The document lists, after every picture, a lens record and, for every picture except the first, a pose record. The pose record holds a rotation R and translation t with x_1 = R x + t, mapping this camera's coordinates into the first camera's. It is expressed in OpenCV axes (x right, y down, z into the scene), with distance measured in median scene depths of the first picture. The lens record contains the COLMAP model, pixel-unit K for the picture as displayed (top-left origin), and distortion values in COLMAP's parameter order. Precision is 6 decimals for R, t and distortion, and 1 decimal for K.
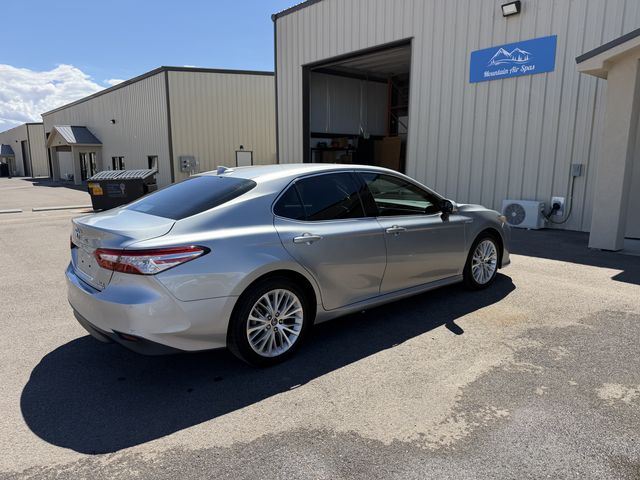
lens RADIAL K [[450.4, 0, 316.8], [0, 450.4, 246.5], [0, 0, 1]] dist [0.021676, -0.035882]
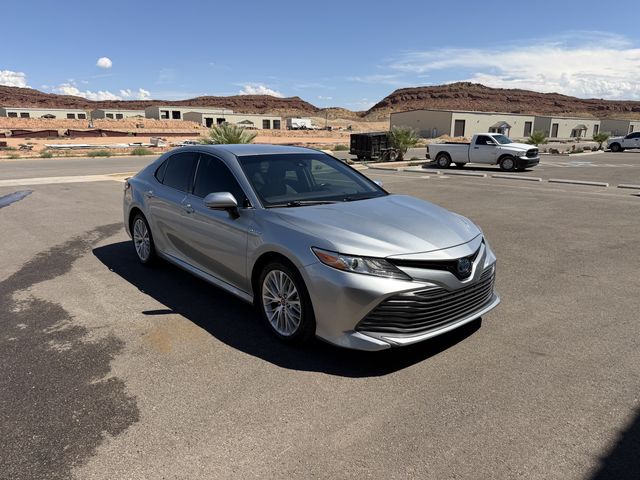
lens RADIAL K [[454.2, 0, 314.6], [0, 454.2, 237.1], [0, 0, 1]] dist [0.023511, -0.031009]
pose [[0.004524, 0.228346, -0.973570, 0.565213], [-0.184450, 0.957065, 0.223618, -0.122370], [0.982831, 0.178563, 0.046449, 0.566954]]
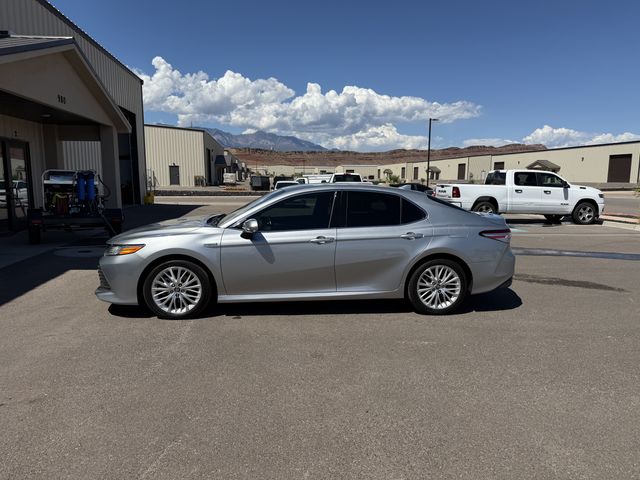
lens RADIAL K [[454.2, 0, 314.6], [0, 454.2, 237.1], [0, 0, 1]] dist [0.023511, -0.031009]
pose [[-0.838554, -0.074459, 0.539706, -0.333089], [0.094458, 0.955745, 0.278620, -0.198906], [-0.536567, 0.284618, -0.794411, 1.035094]]
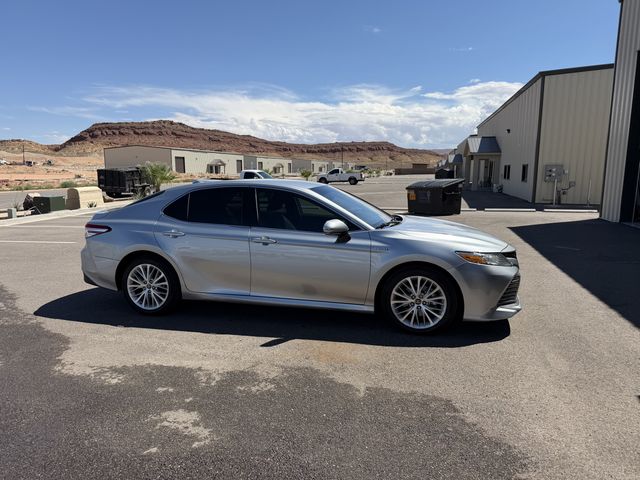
lens RADIAL K [[451.0, 0, 321.8], [0, 451.0, 238.9], [0, 0, 1]] dist [0.030349, -0.037376]
pose [[0.586278, 0.128634, -0.799832, 0.516661], [-0.152890, 0.987140, 0.046690, -0.051680], [0.795552, 0.094913, 0.598405, 0.200536]]
